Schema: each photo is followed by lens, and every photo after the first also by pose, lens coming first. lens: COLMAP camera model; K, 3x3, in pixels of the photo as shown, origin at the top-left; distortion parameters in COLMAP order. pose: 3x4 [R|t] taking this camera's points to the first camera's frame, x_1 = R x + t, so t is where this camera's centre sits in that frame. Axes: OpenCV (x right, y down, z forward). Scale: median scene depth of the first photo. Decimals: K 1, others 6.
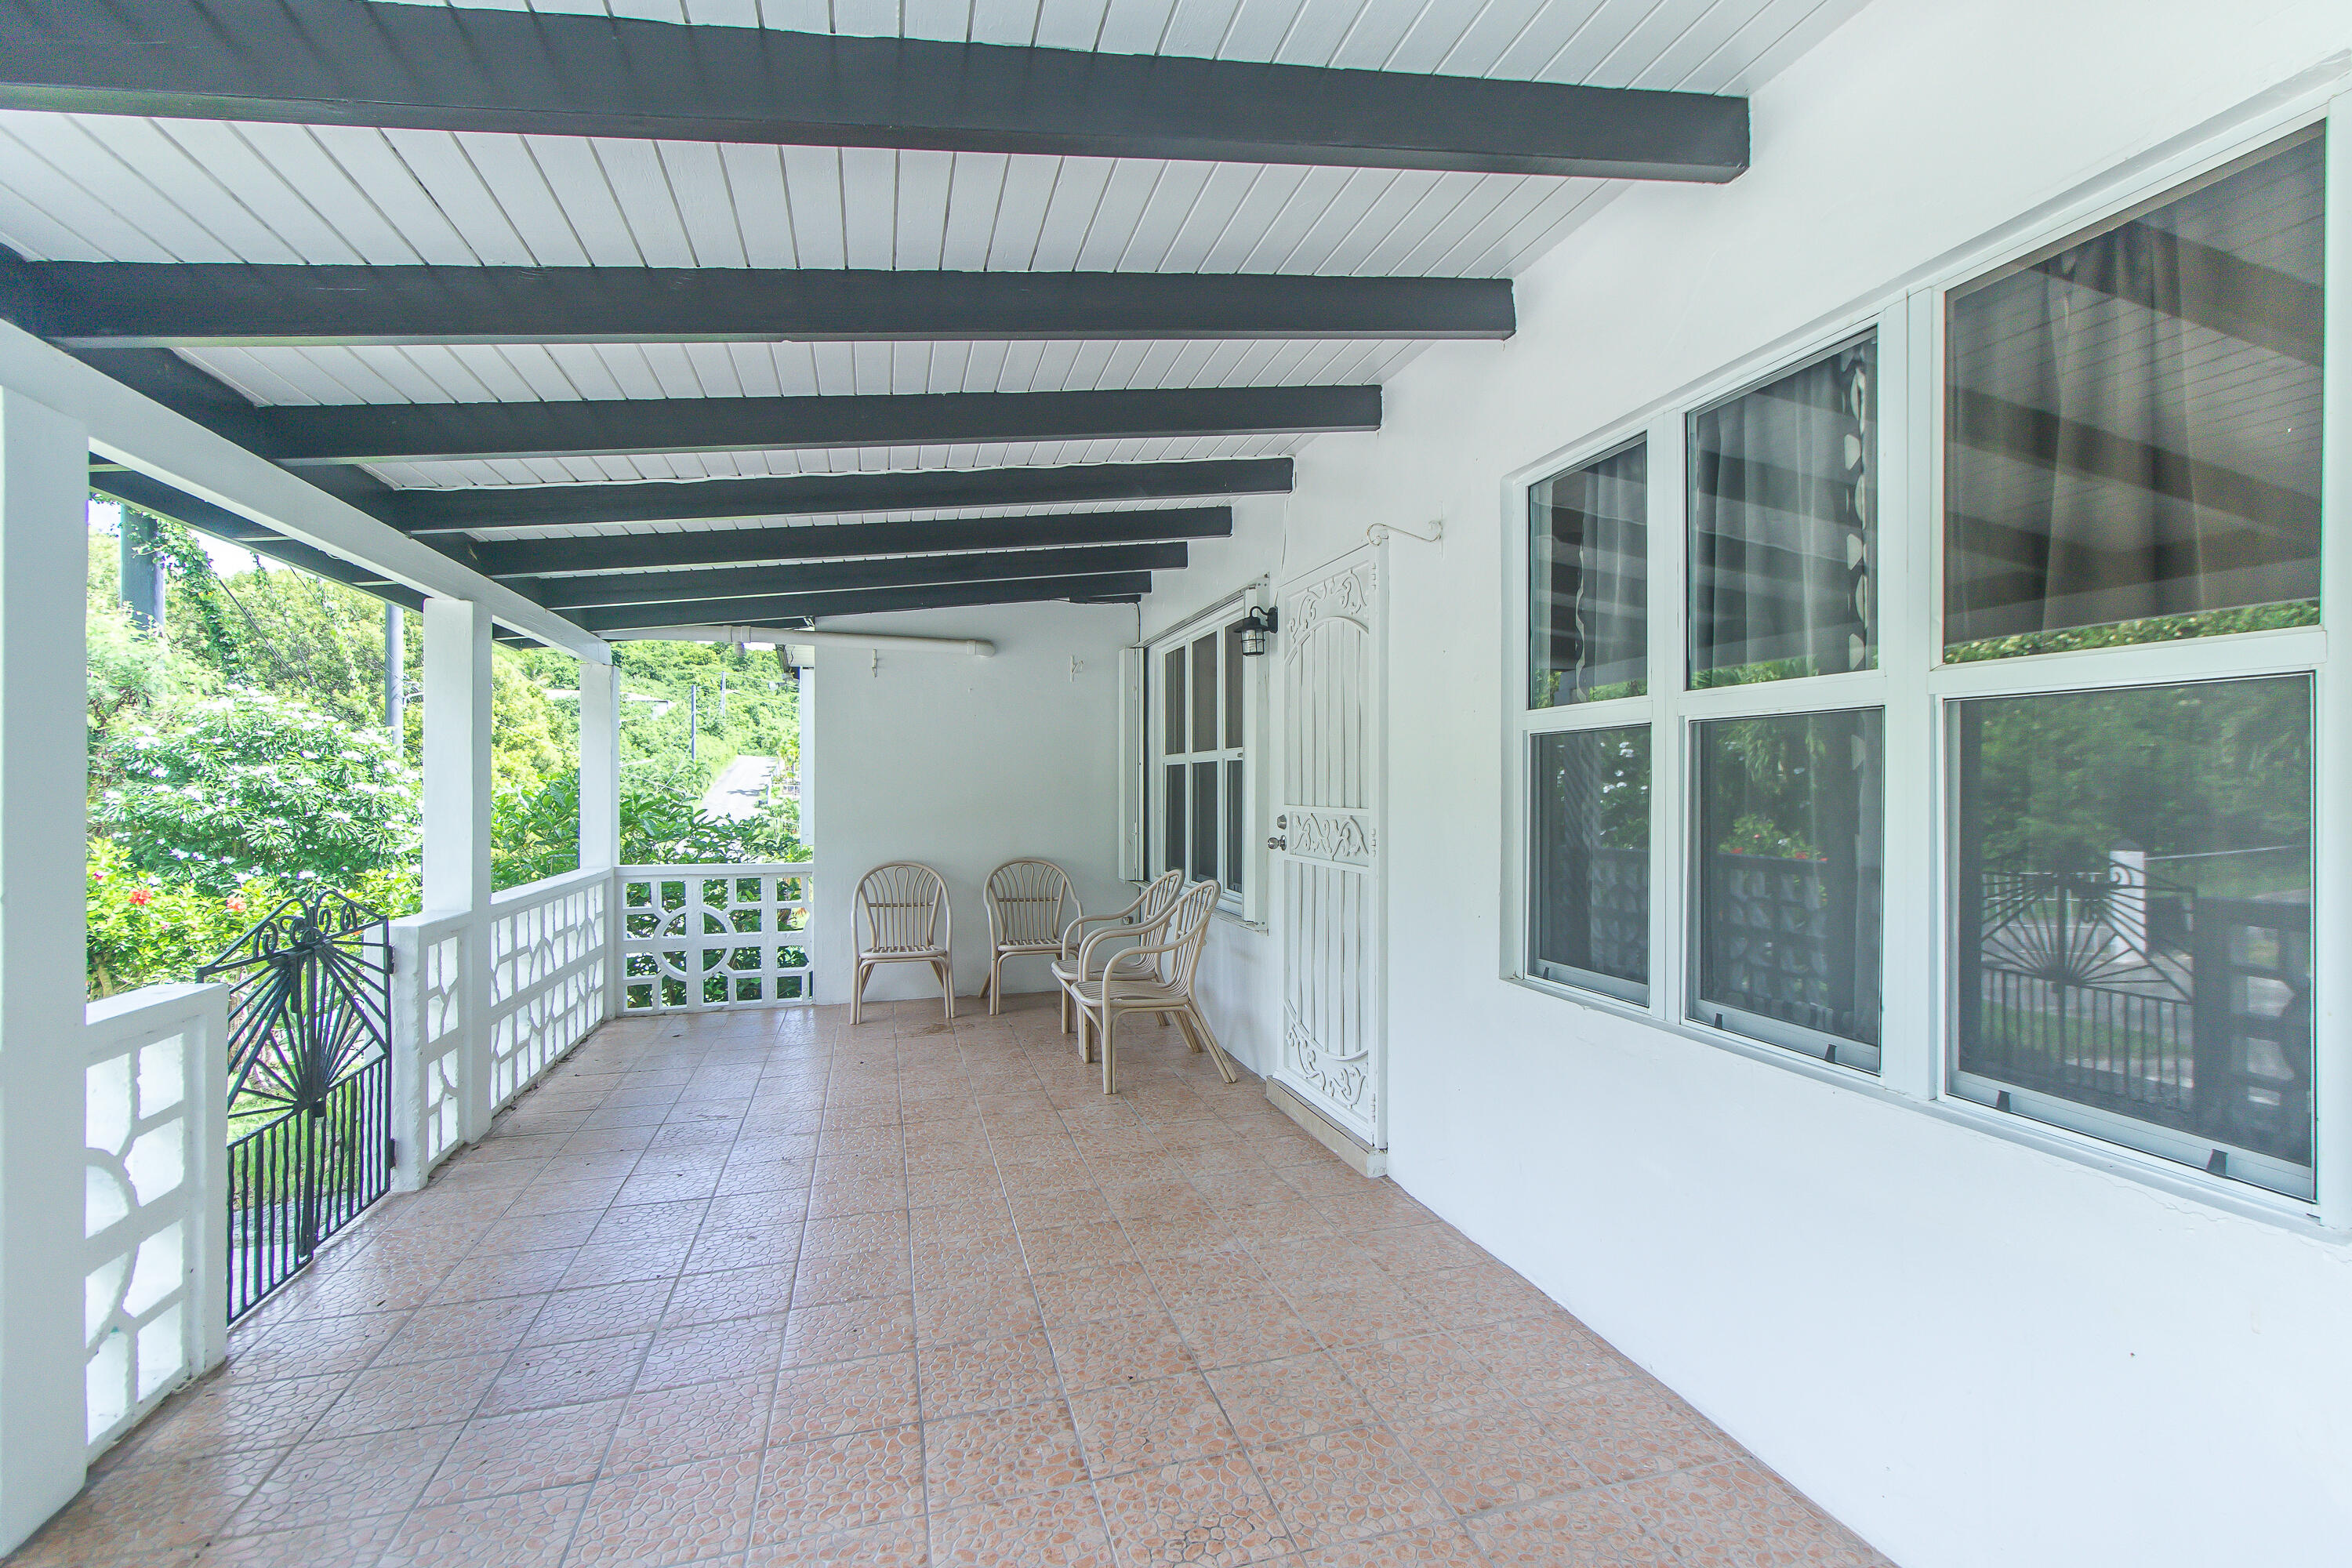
lens RADIAL K [[1075.1, 0, 1212.3], [0, 1075.1, 782.1], [0, 0, 1]] dist [0.000590, 0.000751]
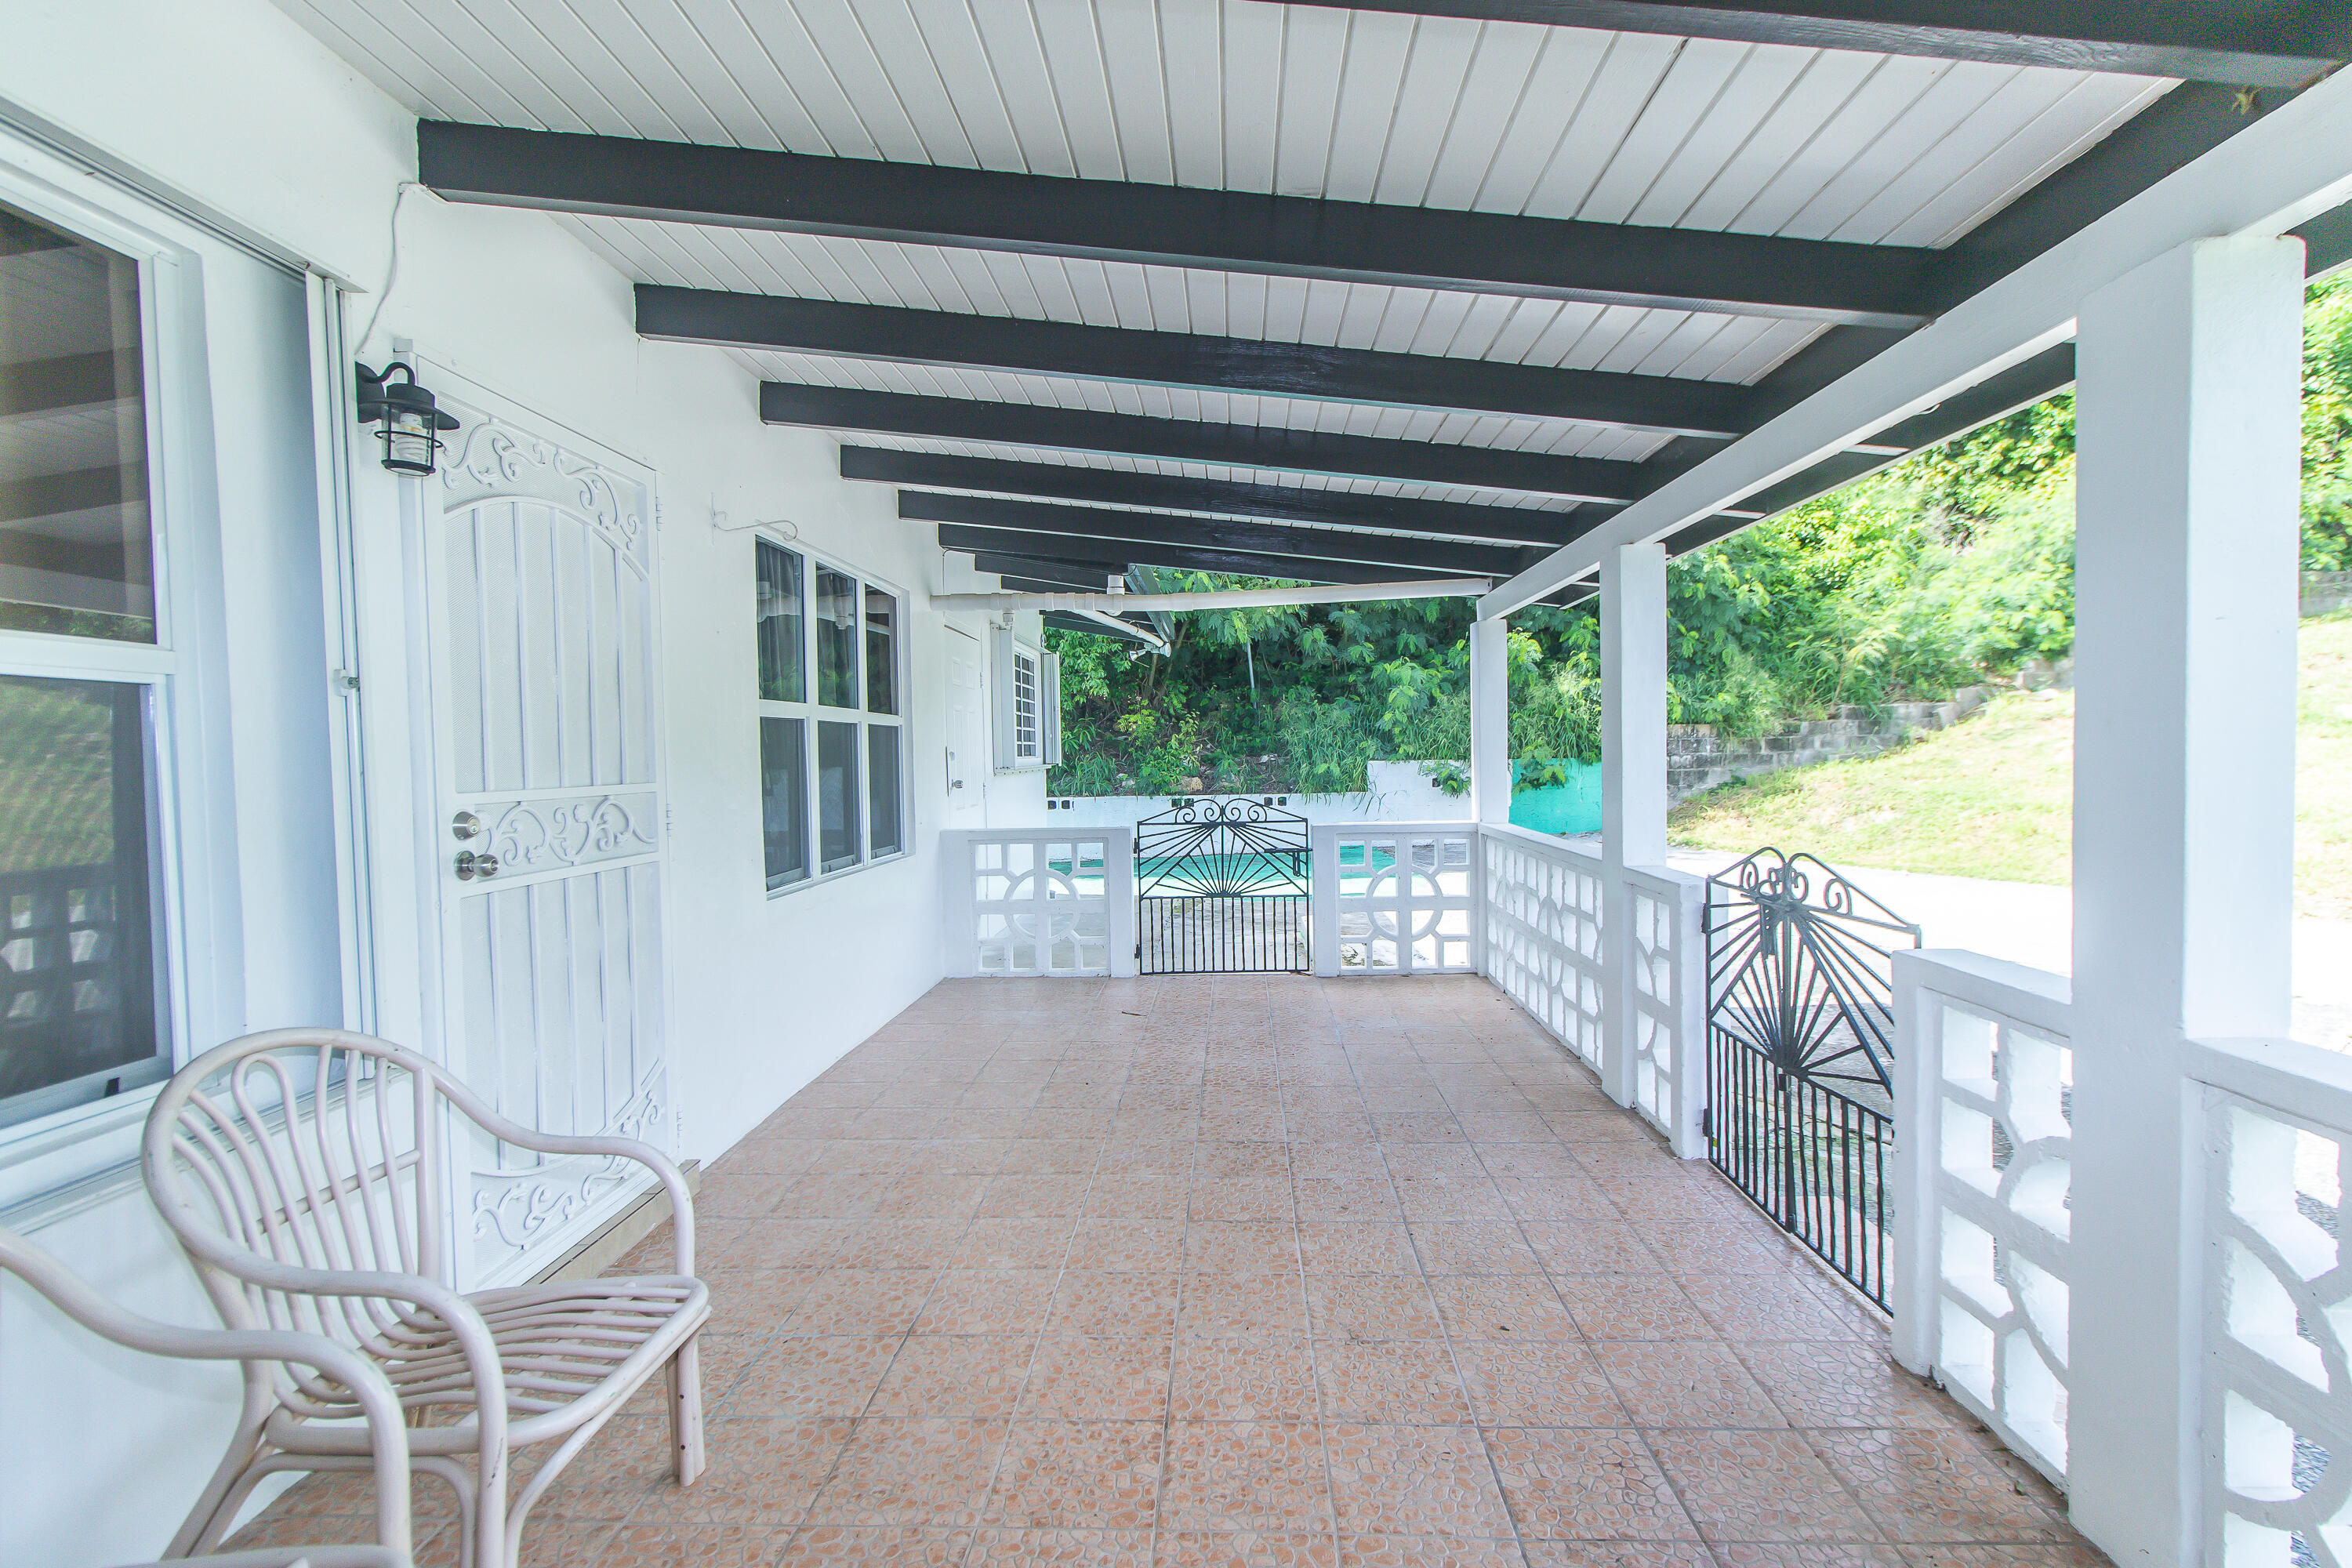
lens RADIAL K [[1075.1, 0, 1212.3], [0, 1075.1, 782.1], [0, 0, 1]] dist [0.000590, 0.000751]
pose [[-0.947588, 0.008722, 0.319376, -0.579708], [0.019057, 0.999391, 0.029248, 0.009832], [-0.318926, 0.033801, -0.947177, 1.791797]]
